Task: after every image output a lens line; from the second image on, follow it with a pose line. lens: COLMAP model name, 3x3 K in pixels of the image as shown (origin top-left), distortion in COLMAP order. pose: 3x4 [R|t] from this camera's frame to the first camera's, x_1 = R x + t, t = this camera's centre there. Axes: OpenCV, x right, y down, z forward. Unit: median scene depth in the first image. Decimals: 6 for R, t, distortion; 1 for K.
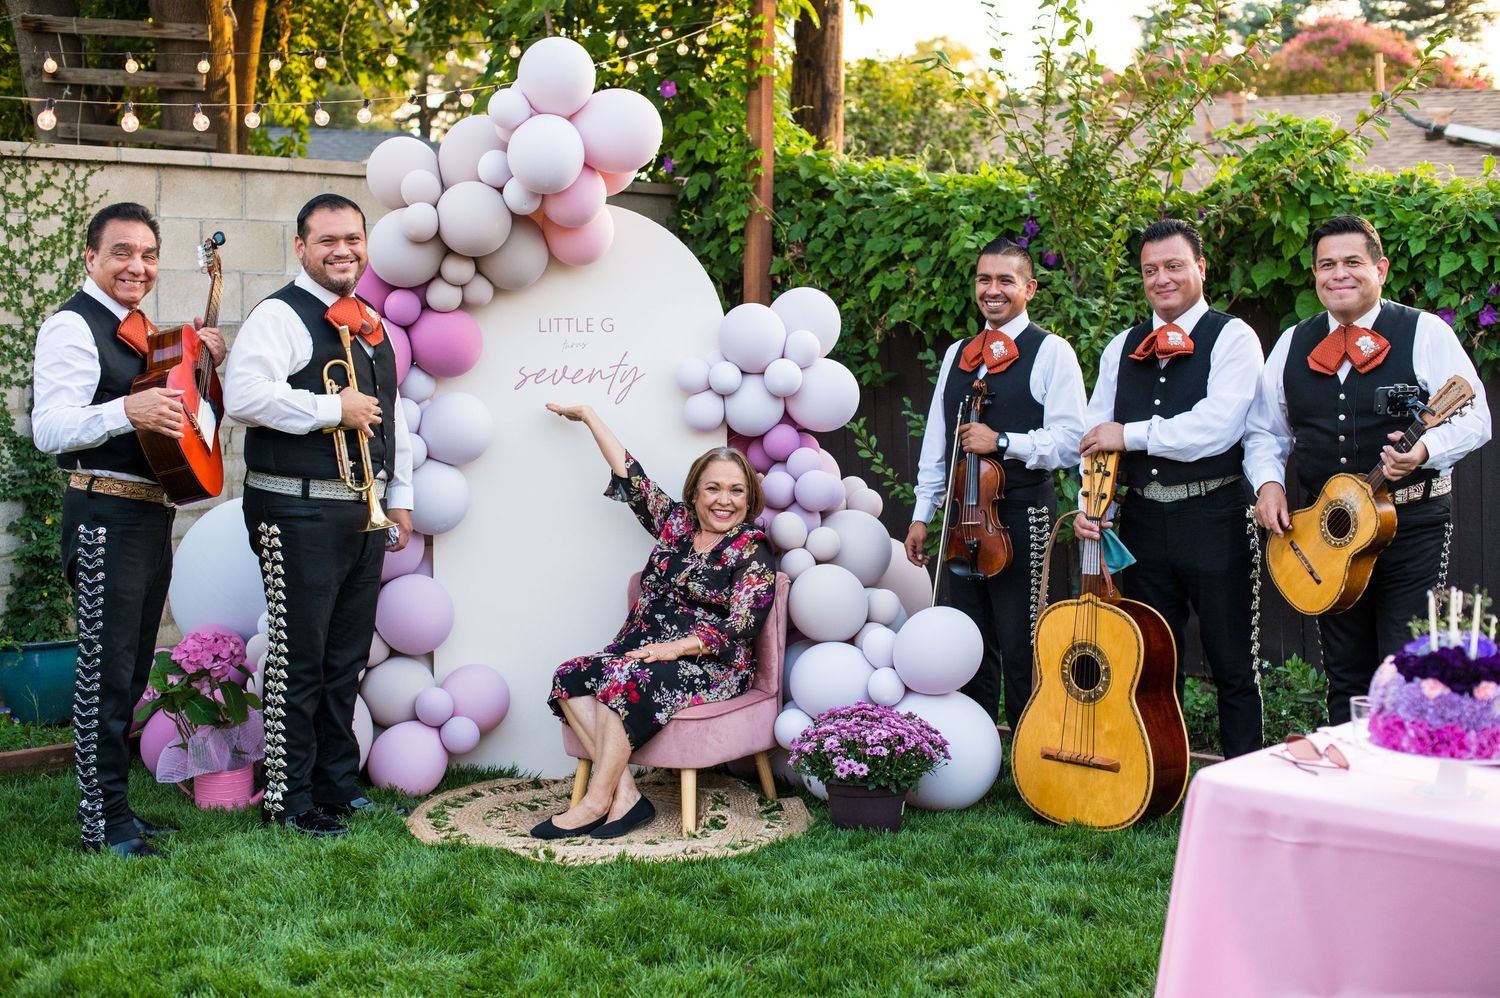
lens RADIAL K [[2235.1, 0, 747.2], [0, 2235.1, 483.8], [0, 0, 1]] dist [-0.158917, 0.185235]
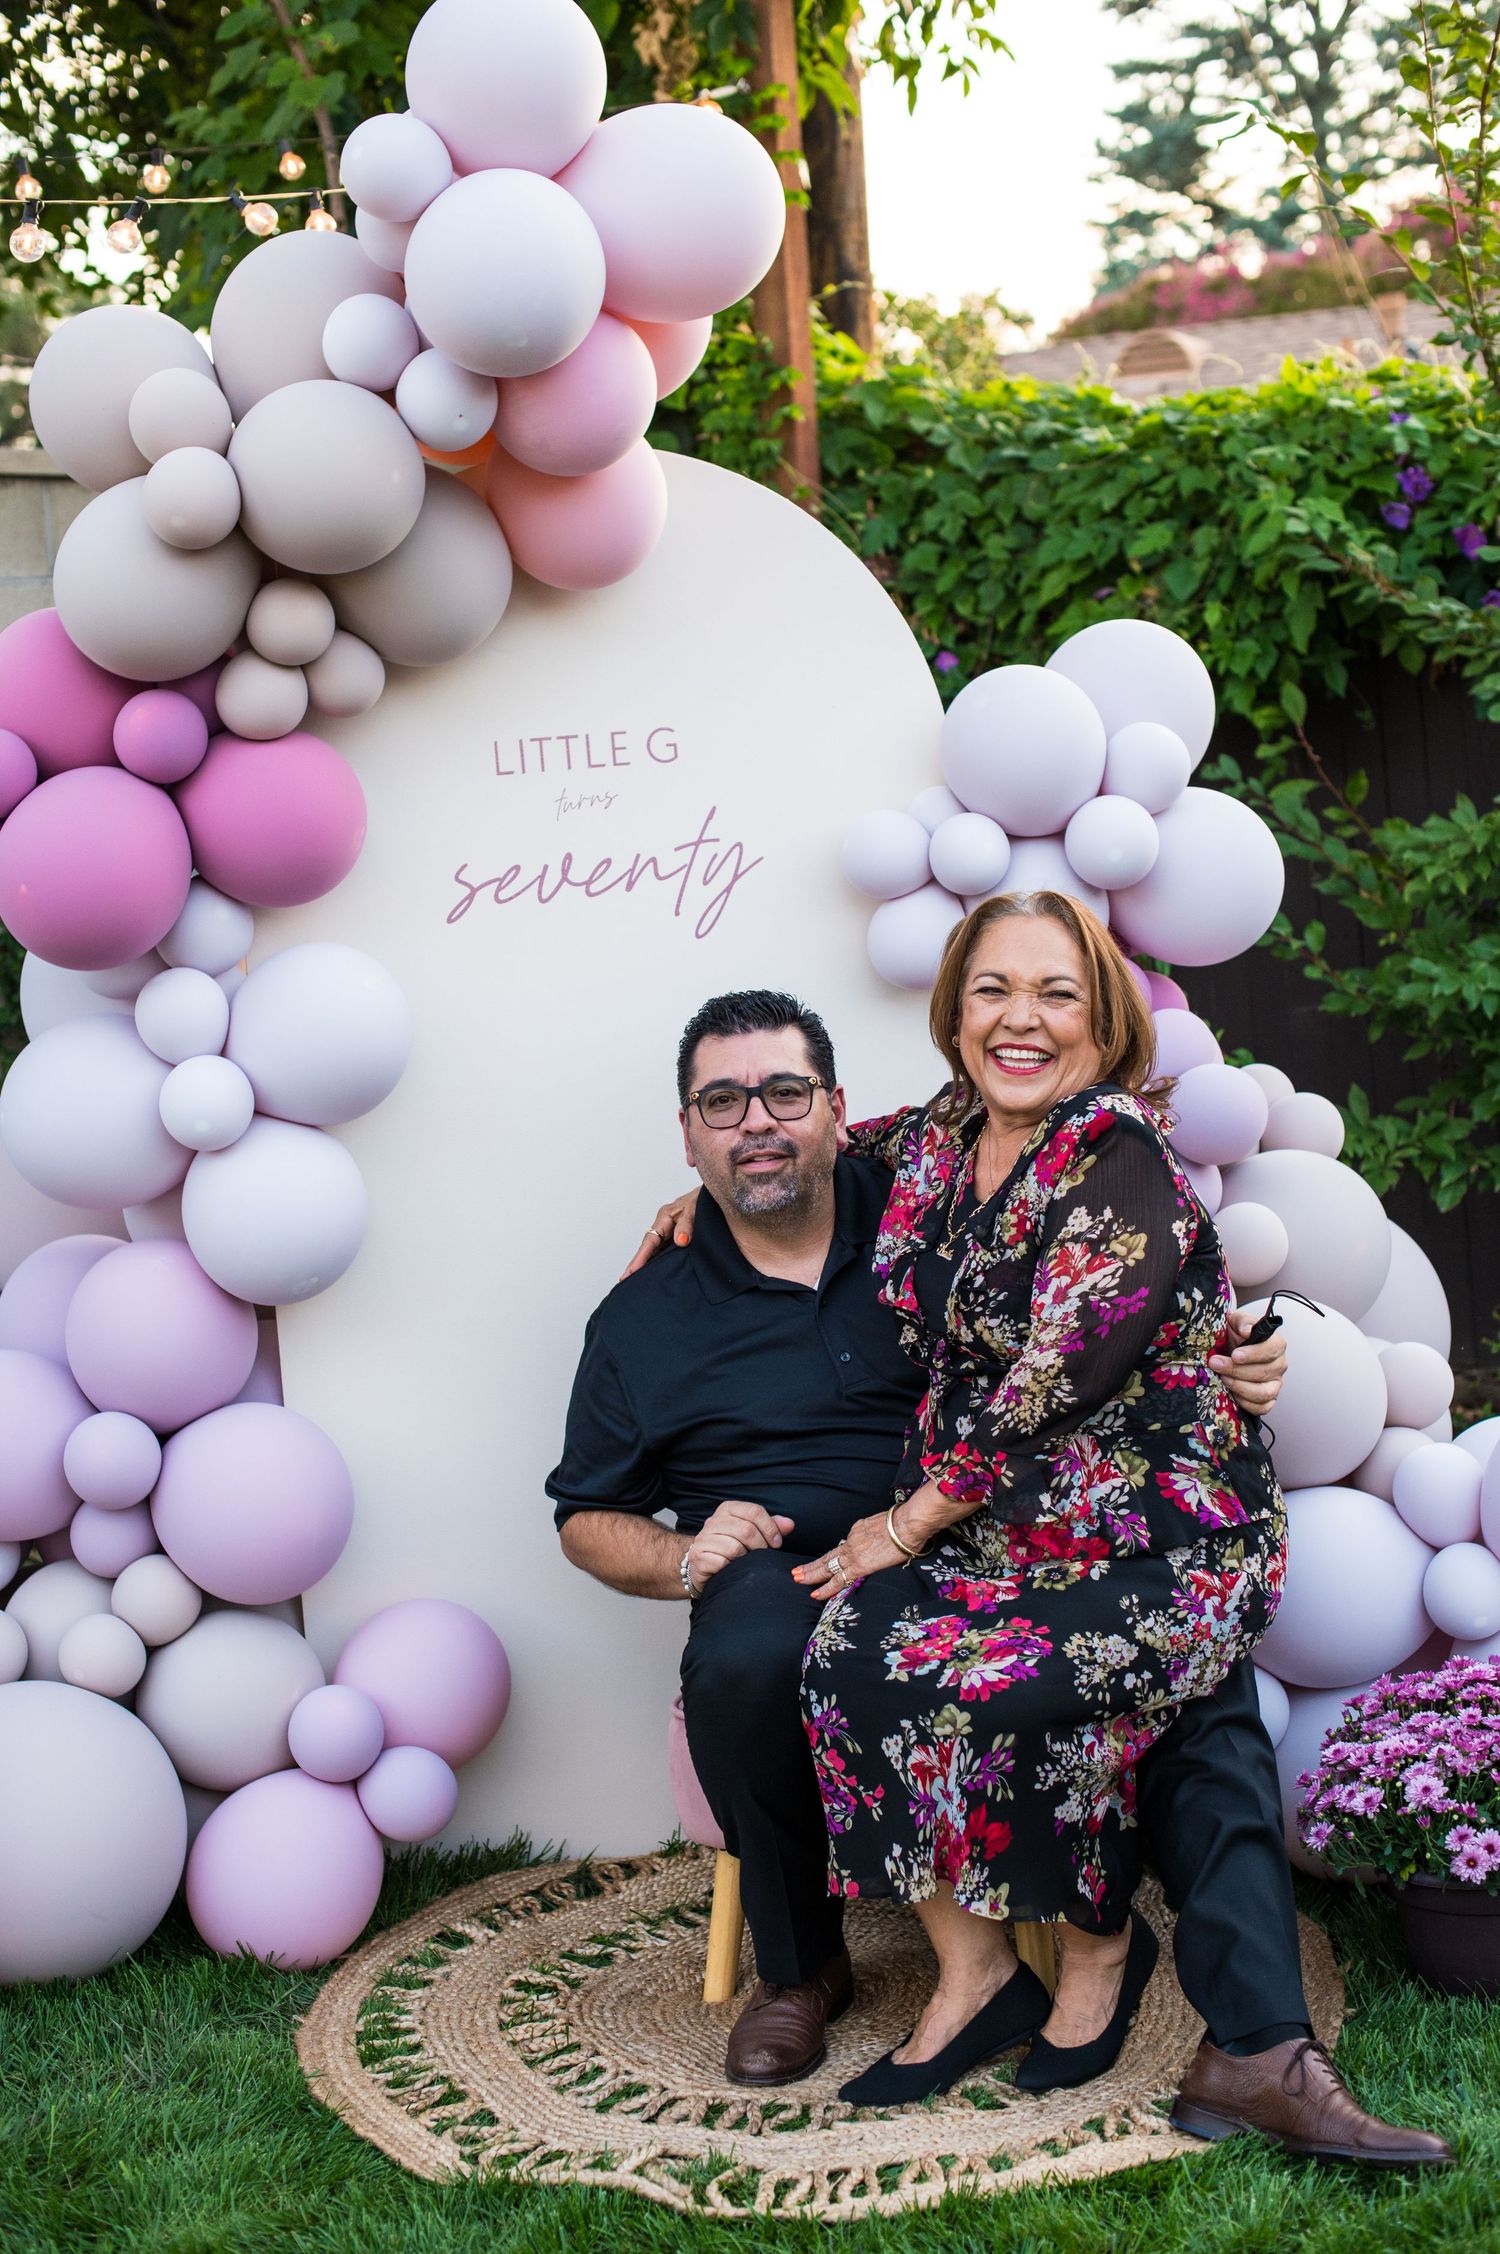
lens RADIAL K [[3358.6, 0, 750.0], [0, 3358.6, 1127.0], [0, 0, 1]] dist [-0.158917, 0.185235]
pose [[0.993838, -0.083205, 0.073235, -0.083159], [0.080016, 0.995756, 0.045466, -0.024475], [-0.076708, -0.039326, 0.996278, 0.333945]]
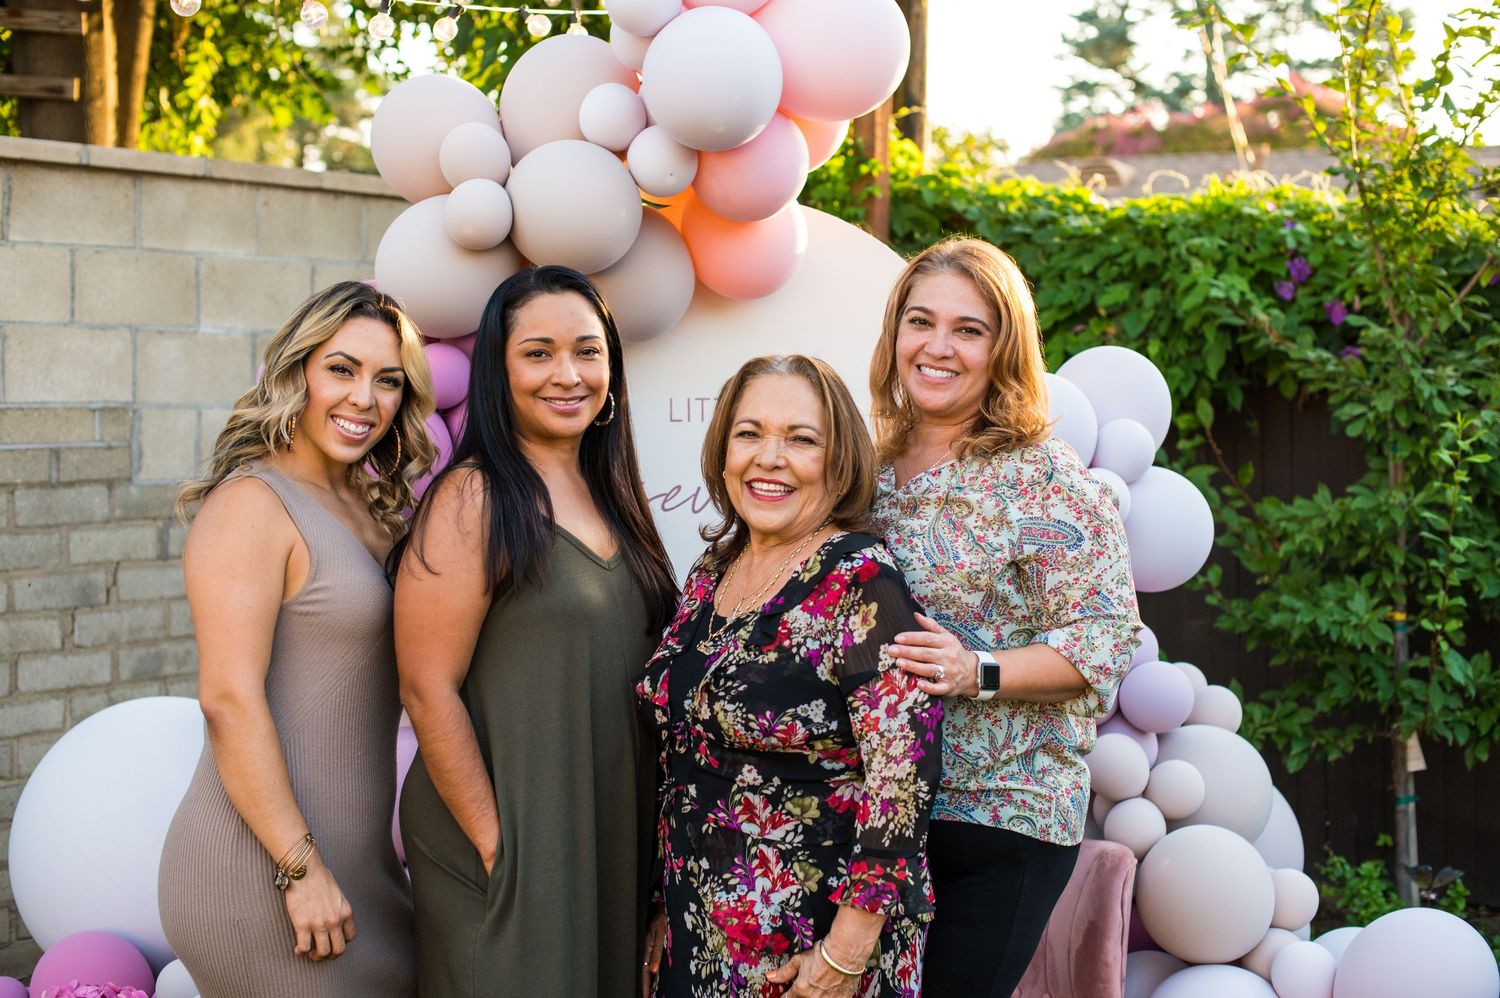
lens RADIAL K [[2235.1, 0, 747.2], [0, 2235.1, 483.8], [0, 0, 1]] dist [-0.158917, 0.185235]
pose [[0.998277, -0.000521, 0.058673, -0.091598], [0.002633, 0.999351, -0.035916, -0.026784], [-0.058616, 0.036009, 0.997631, 0.361997]]
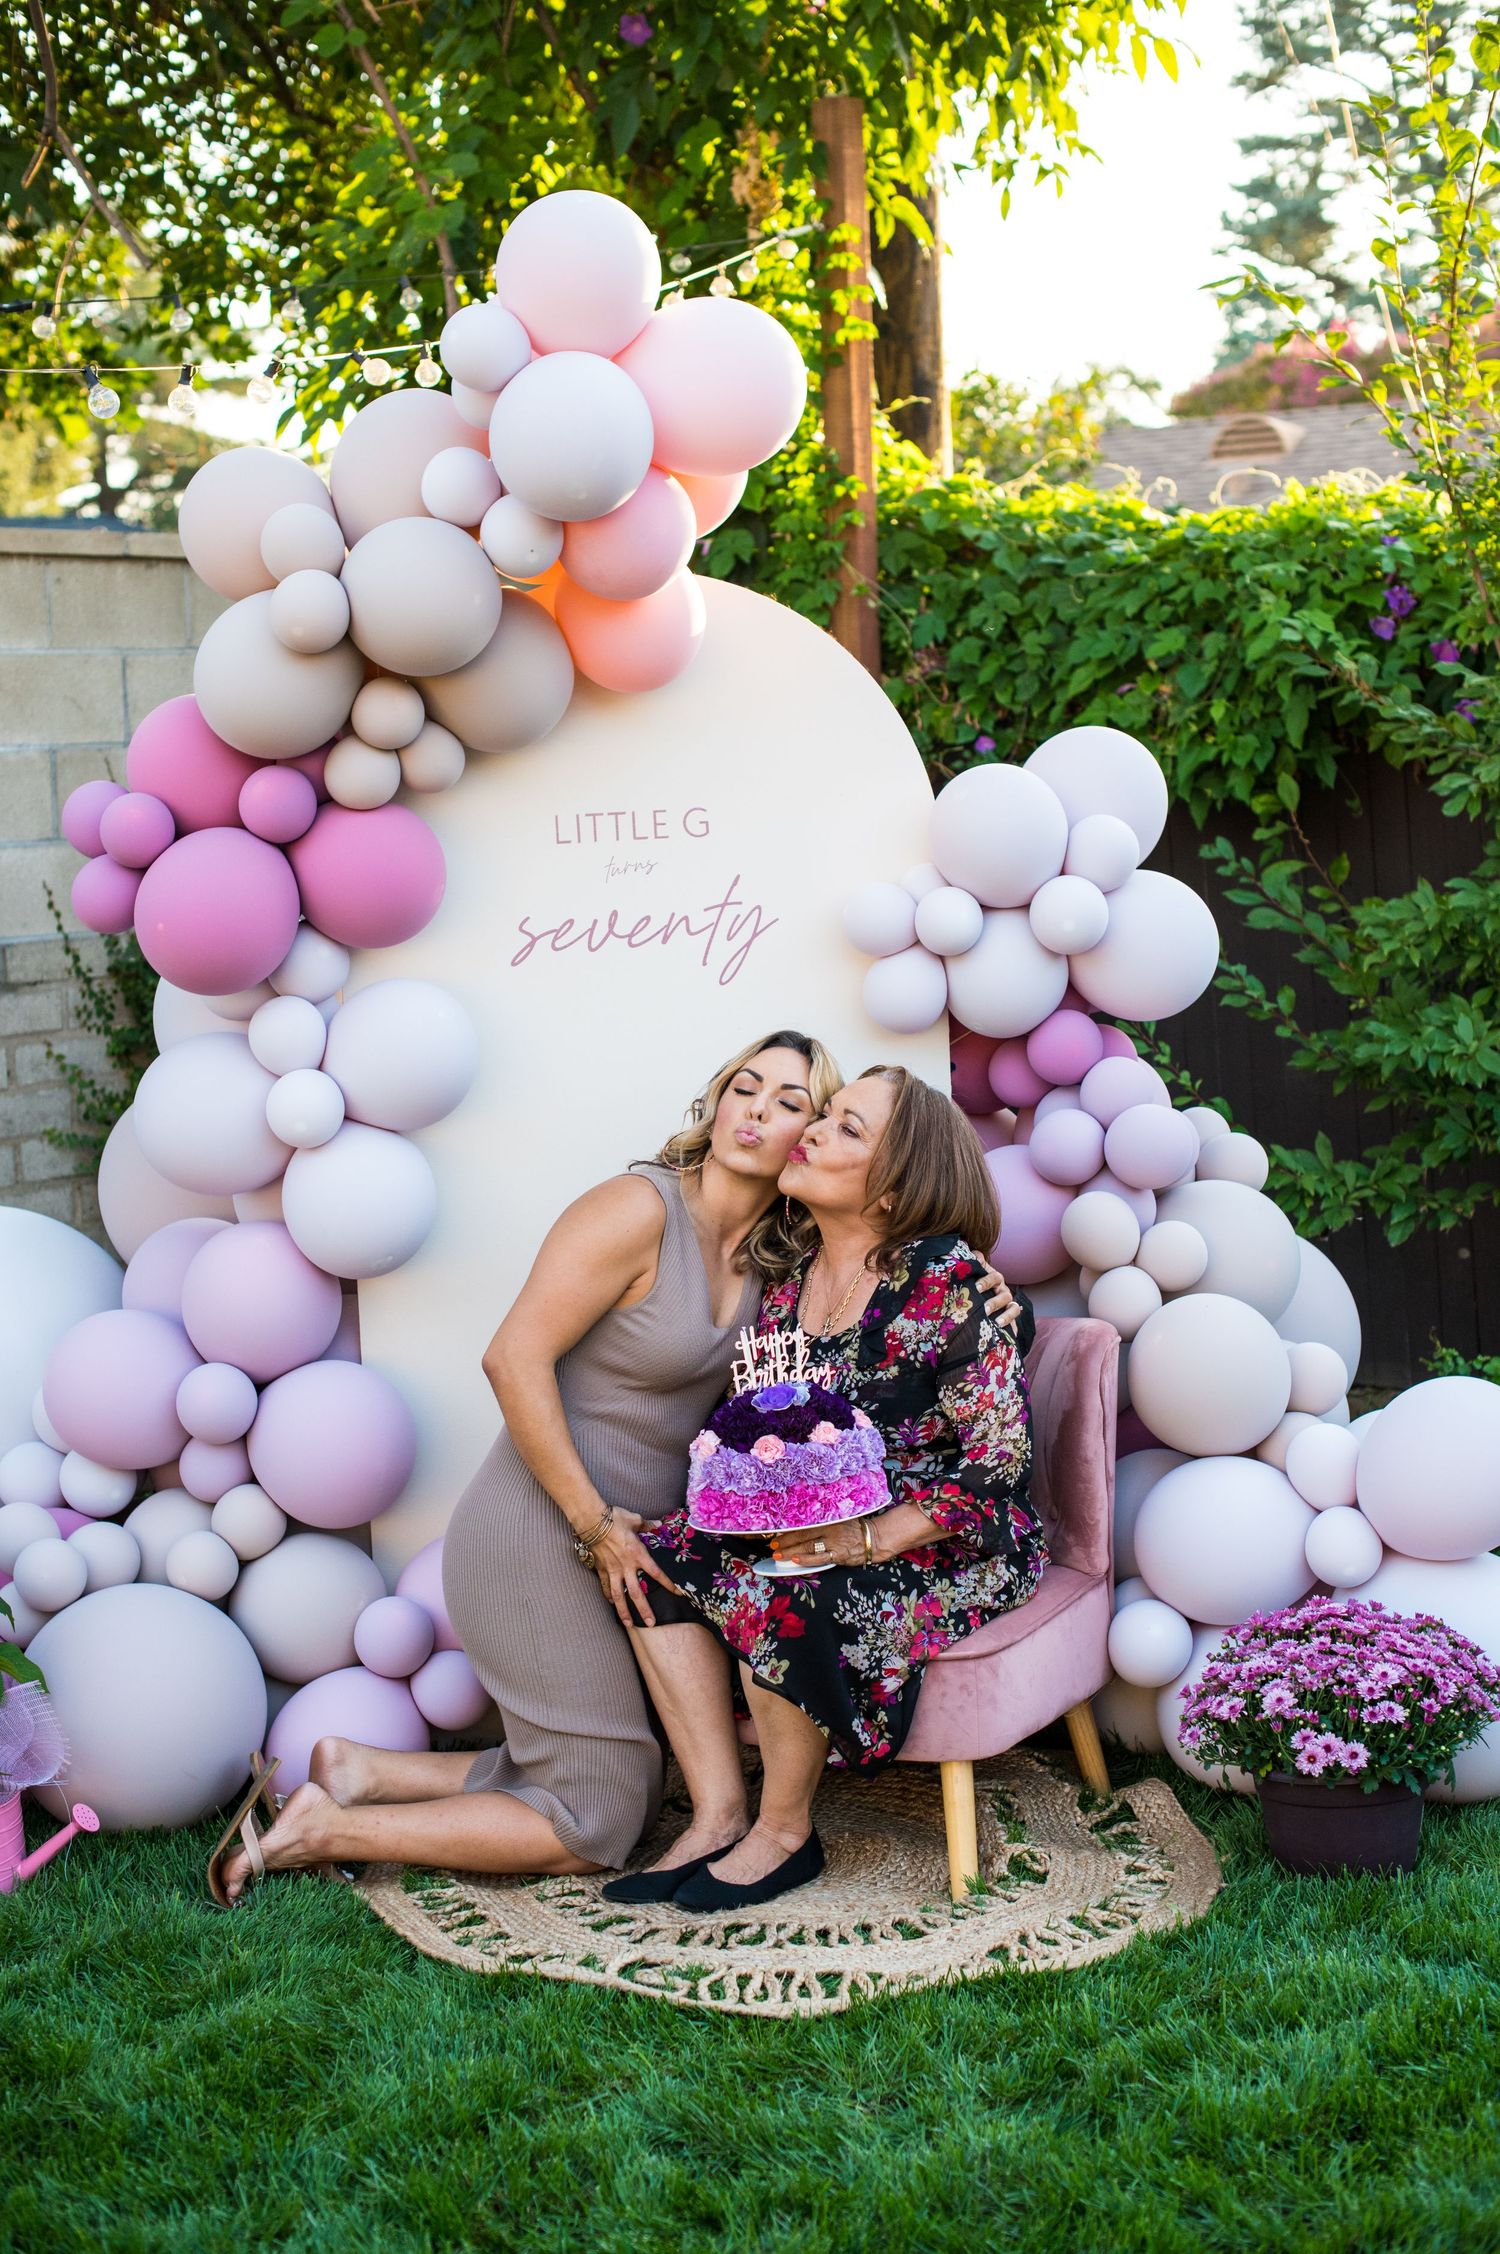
lens RADIAL K [[3358.6, 0, 750.0], [0, 3358.6, 1127.0], [0, 0, 1]] dist [-0.158917, 0.185235]
pose [[0.997871, -0.051041, 0.040599, -0.071777], [0.049908, 0.998348, 0.028452, -0.021781], [-0.041984, -0.026365, 0.998770, 0.233220]]
